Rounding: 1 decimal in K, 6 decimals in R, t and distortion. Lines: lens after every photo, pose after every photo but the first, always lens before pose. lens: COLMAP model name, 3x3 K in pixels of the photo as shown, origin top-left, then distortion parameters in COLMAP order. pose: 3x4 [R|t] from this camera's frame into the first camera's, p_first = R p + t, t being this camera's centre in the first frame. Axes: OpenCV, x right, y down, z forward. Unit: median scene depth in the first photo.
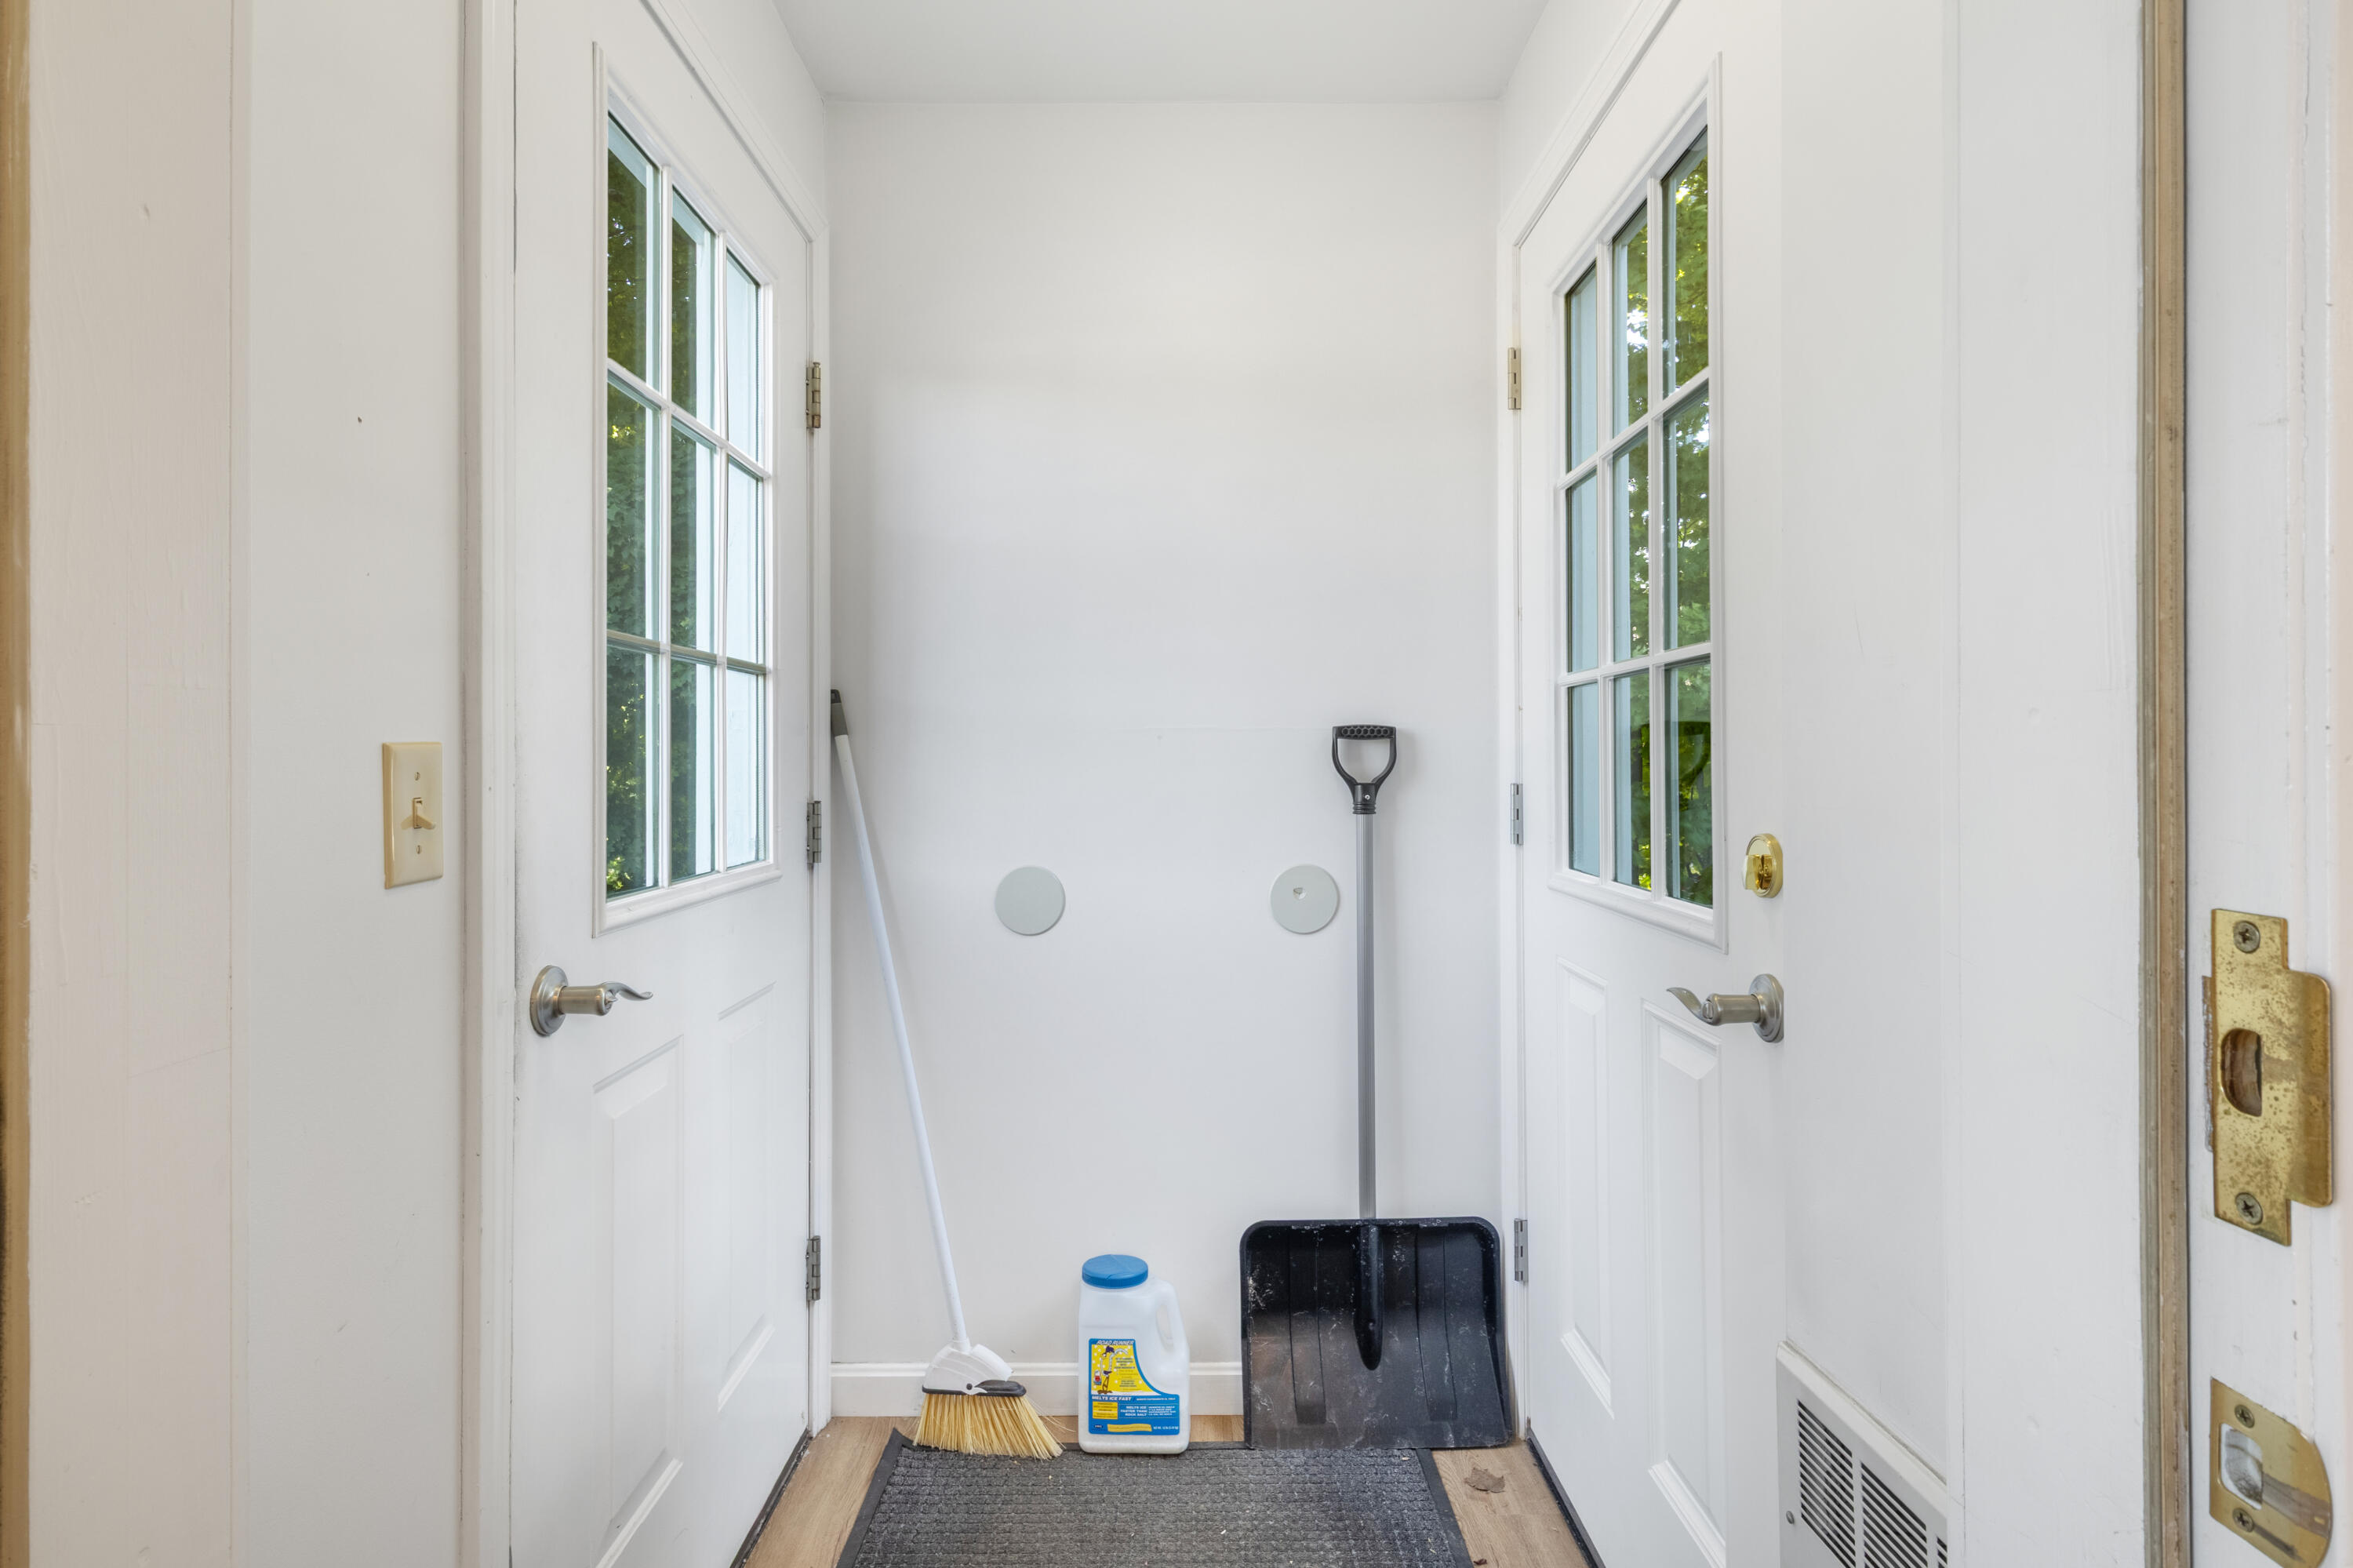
lens RADIAL K [[1168.7, 0, 1170.4], [0, 1168.7, 774.0], [0, 0, 1]] dist [0.011741, 0.001097]
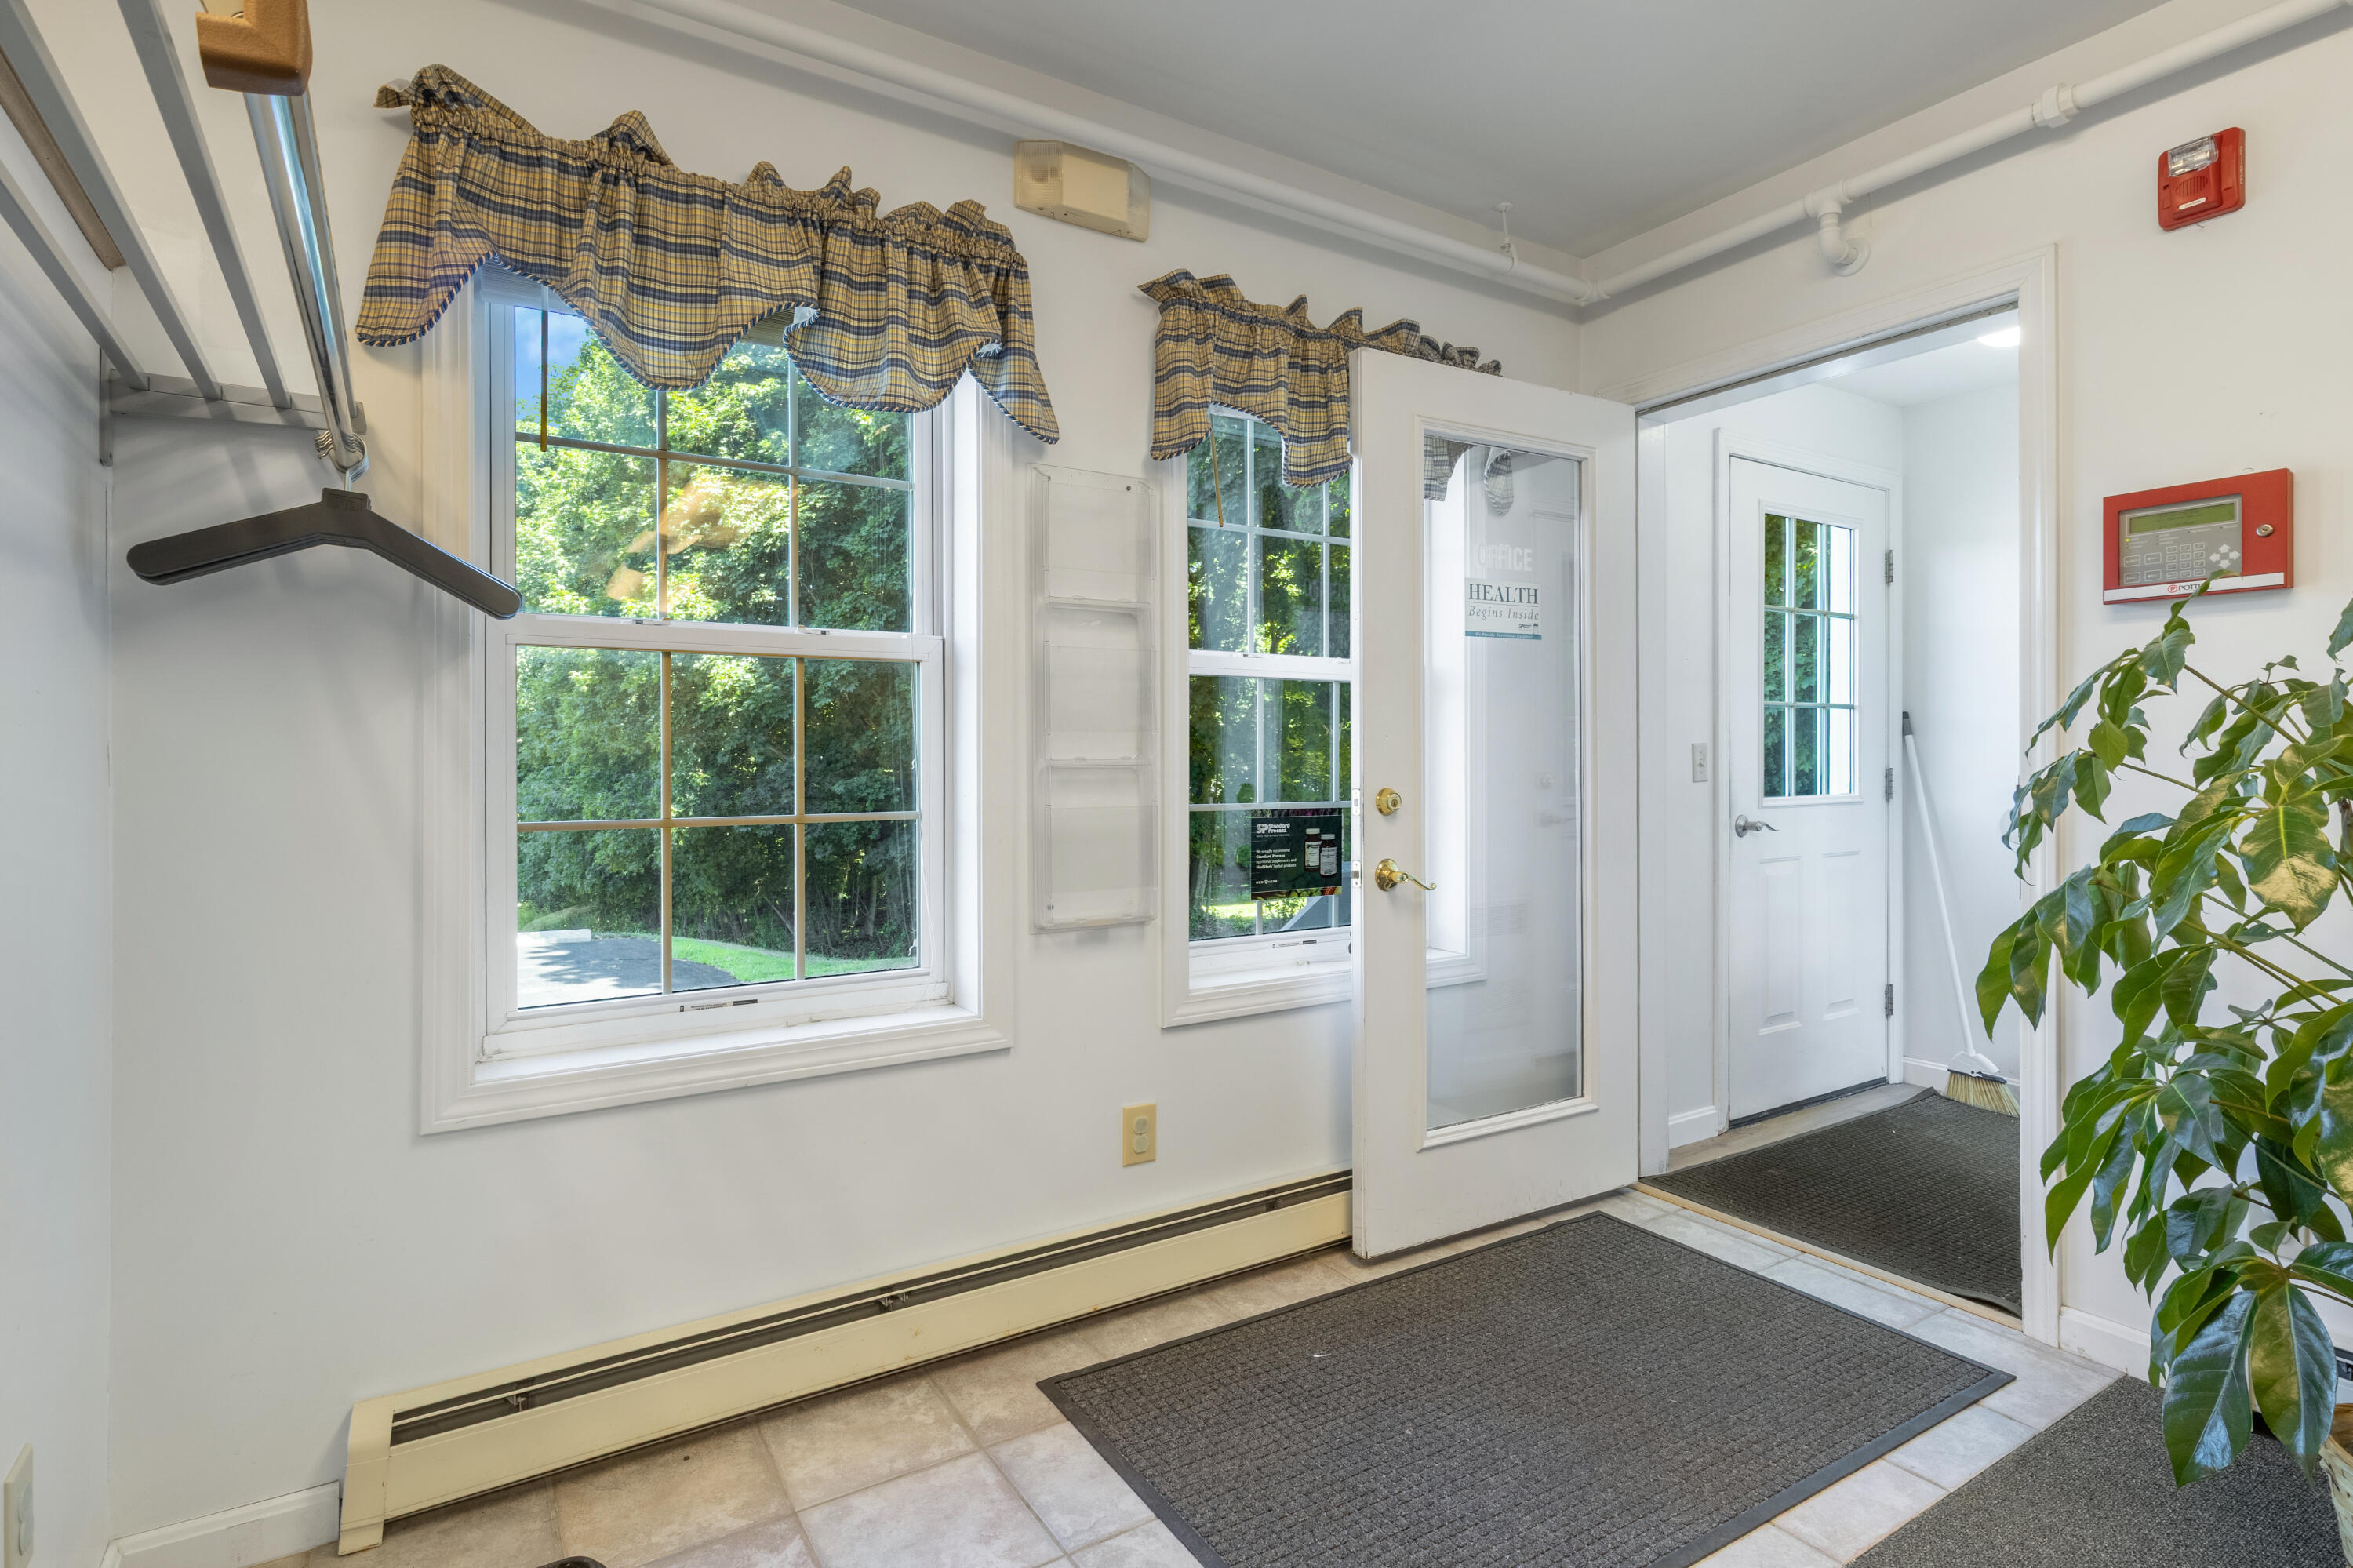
lens RADIAL K [[1168.7, 0, 1168.2], [0, 1168.7, 763.5], [0, 0, 1]] dist [0.011741, 0.001097]
pose [[0.516891, 0.008611, -0.856008, 0.917306], [-0.007014, 0.999958, 0.005823, 0.014346], [0.856023, 0.002994, 0.516930, -1.304467]]
